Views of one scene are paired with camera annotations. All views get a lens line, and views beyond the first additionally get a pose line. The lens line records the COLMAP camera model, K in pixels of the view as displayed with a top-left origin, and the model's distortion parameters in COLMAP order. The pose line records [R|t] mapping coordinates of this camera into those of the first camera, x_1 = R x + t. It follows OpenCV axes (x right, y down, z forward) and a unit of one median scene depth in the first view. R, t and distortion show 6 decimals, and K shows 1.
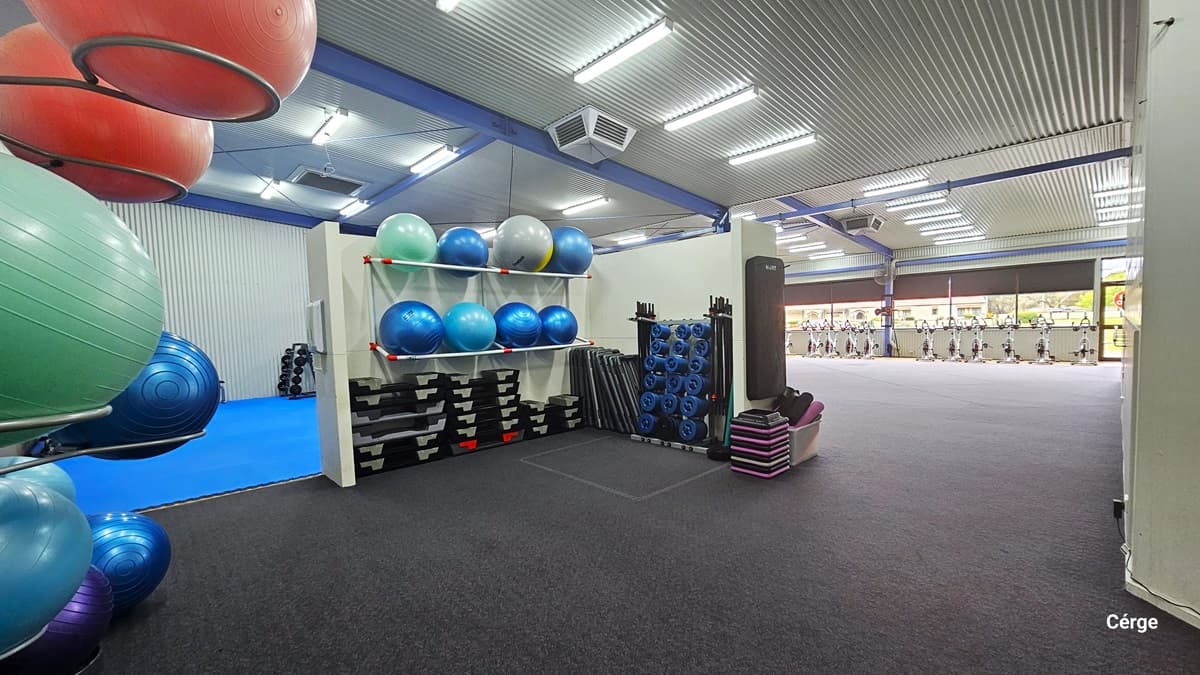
lens RADIAL K [[490.6, 0, 599.1], [0, 490.6, 354.4], [0, 0, 1]] dist [-0.001318, 0.000128]
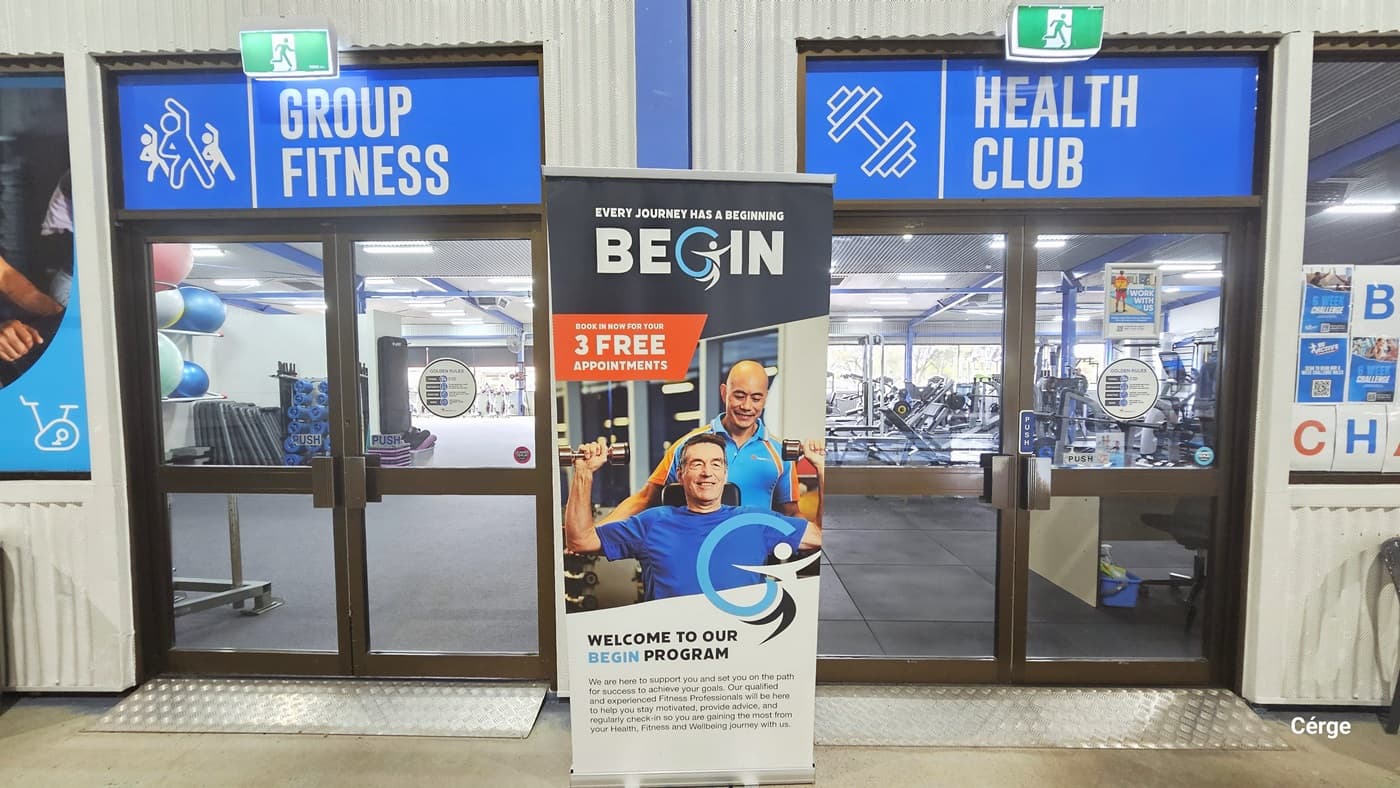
lens RADIAL K [[572.4, 0, 699.0], [0, 572.4, 413.7], [0, 0, 1]] dist [-0.001318, 0.000128]
pose [[0.708549, -0.013376, 0.705535, -0.168480], [0.024952, 0.999670, -0.006106, 0.049391], [-0.705220, 0.021931, 0.708649, -0.647752]]
